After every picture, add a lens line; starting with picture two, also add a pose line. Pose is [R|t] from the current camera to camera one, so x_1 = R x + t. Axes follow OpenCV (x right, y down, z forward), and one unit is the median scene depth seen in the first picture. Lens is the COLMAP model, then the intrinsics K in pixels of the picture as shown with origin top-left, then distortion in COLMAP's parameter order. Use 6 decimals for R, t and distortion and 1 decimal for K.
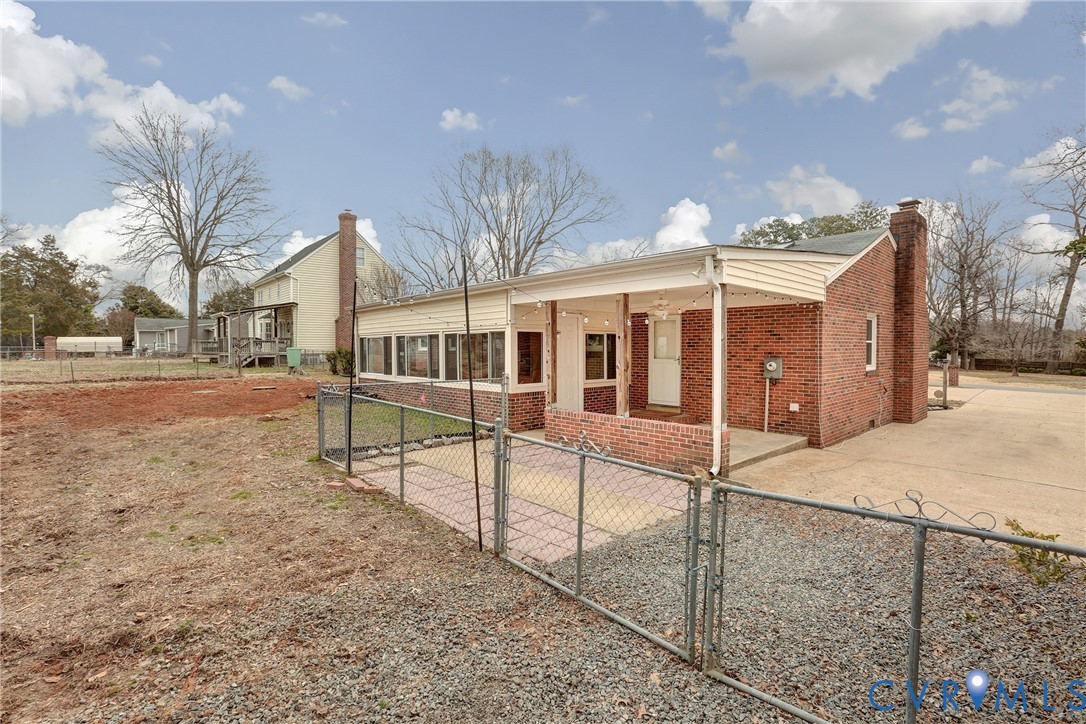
lens RADIAL K [[486.1, 0, 543.0], [0, 486.1, 362.0], [0, 0, 1]] dist [-0.033822, 0.000371]
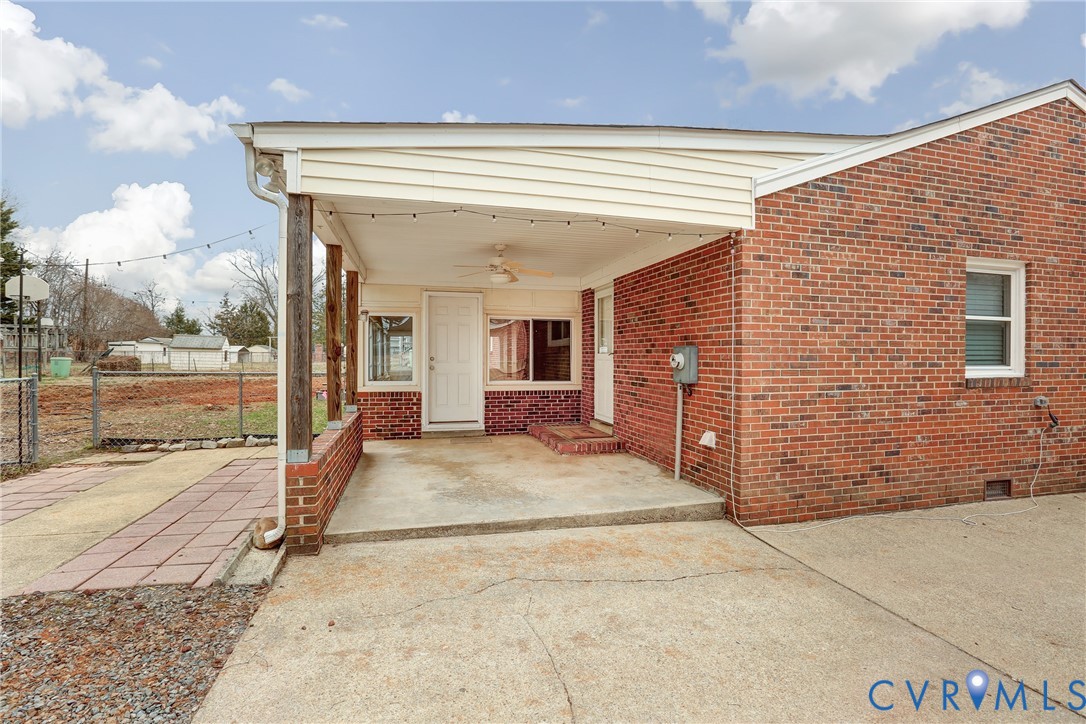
lens RADIAL K [[486.1, 0, 543.0], [0, 486.1, 362.0], [0, 0, 1]] dist [-0.033822, 0.000371]
pose [[0.890806, 0.010236, -0.454268, 0.583606], [-0.018736, 0.999723, -0.014214, 0.020767], [0.453997, 0.021173, 0.890752, 0.432863]]
